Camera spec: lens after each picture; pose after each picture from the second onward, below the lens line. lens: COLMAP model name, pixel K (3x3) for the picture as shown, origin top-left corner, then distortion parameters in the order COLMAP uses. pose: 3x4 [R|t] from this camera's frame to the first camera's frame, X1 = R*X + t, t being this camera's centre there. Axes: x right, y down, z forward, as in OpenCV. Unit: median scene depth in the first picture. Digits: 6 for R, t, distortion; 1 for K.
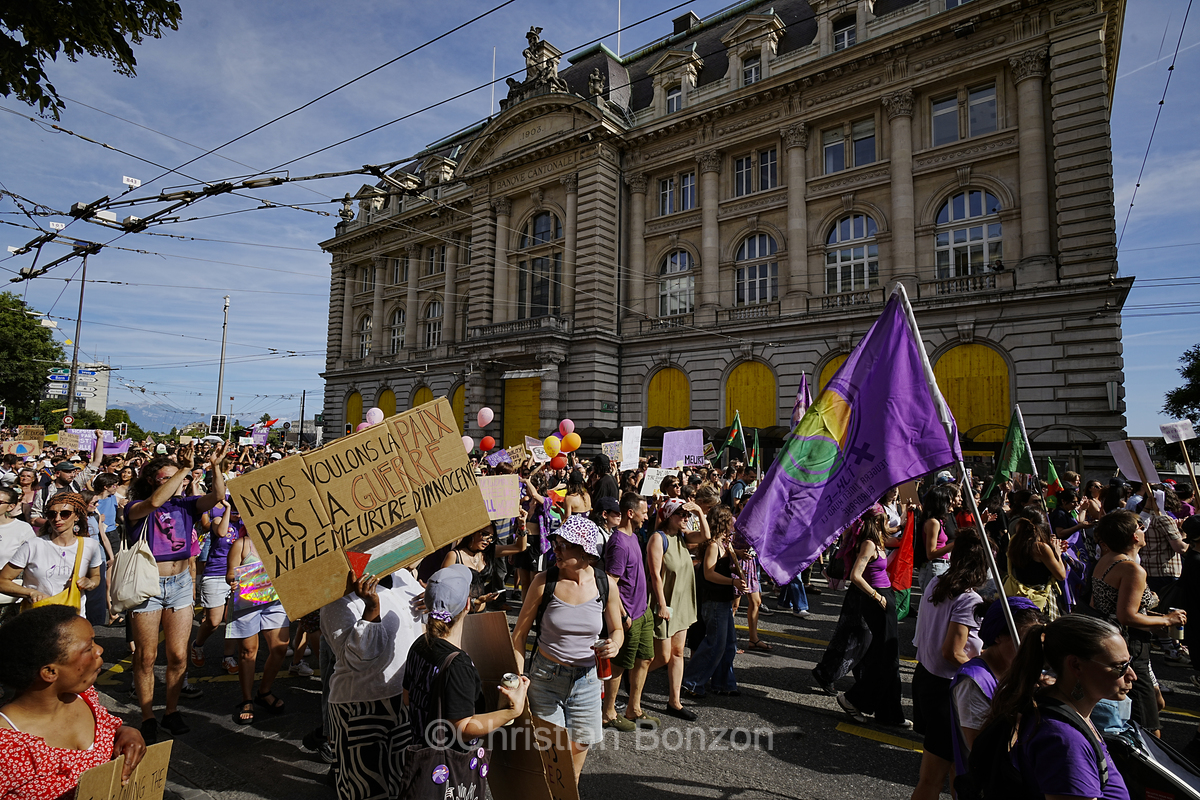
lens RADIAL K [[654.6, 0, 600.0], [0, 654.6, 400.0], [0, 0, 1]] dist [0.000215, 0.000352]
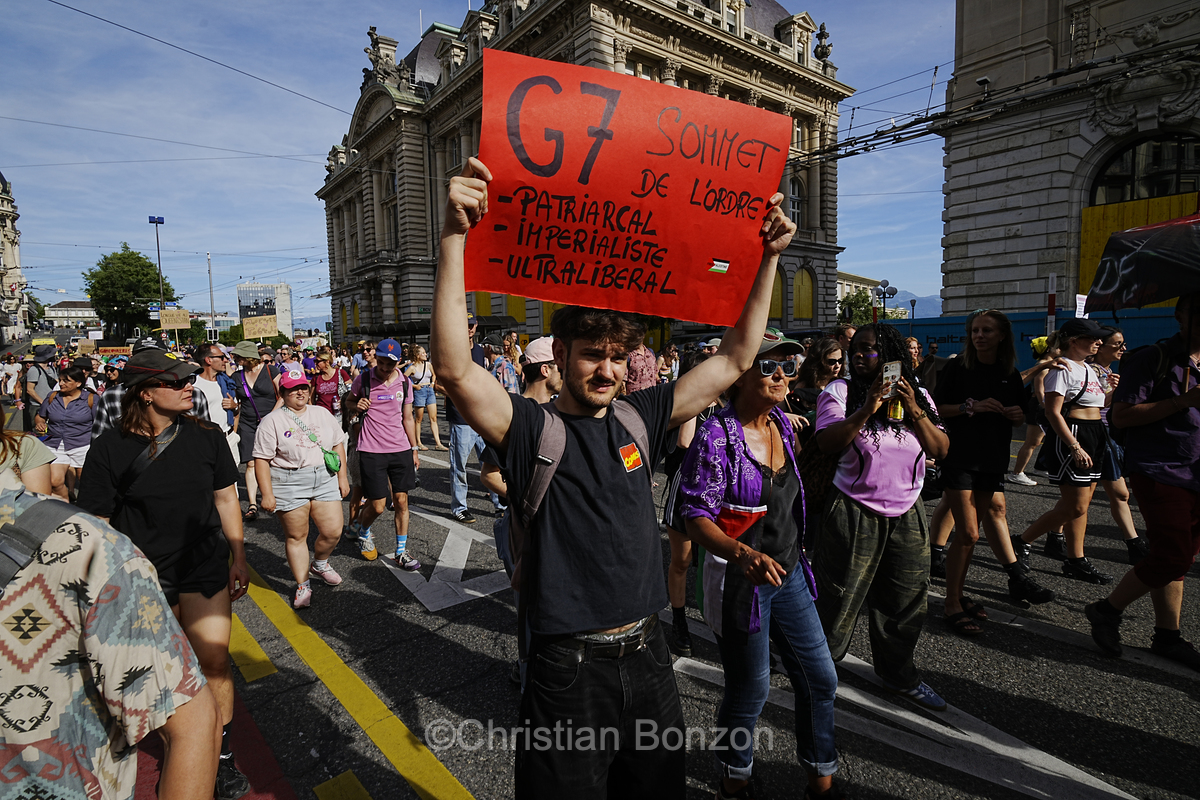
lens RADIAL K [[654.6, 0, 600.0], [0, 654.6, 400.0], [0, 0, 1]] dist [0.000215, 0.000352]
pose [[0.970458, -0.029583, -0.239448, 0.716885], [0.070335, 0.984035, 0.163487, -0.002810], [0.230789, -0.175499, 0.957046, -0.342558]]
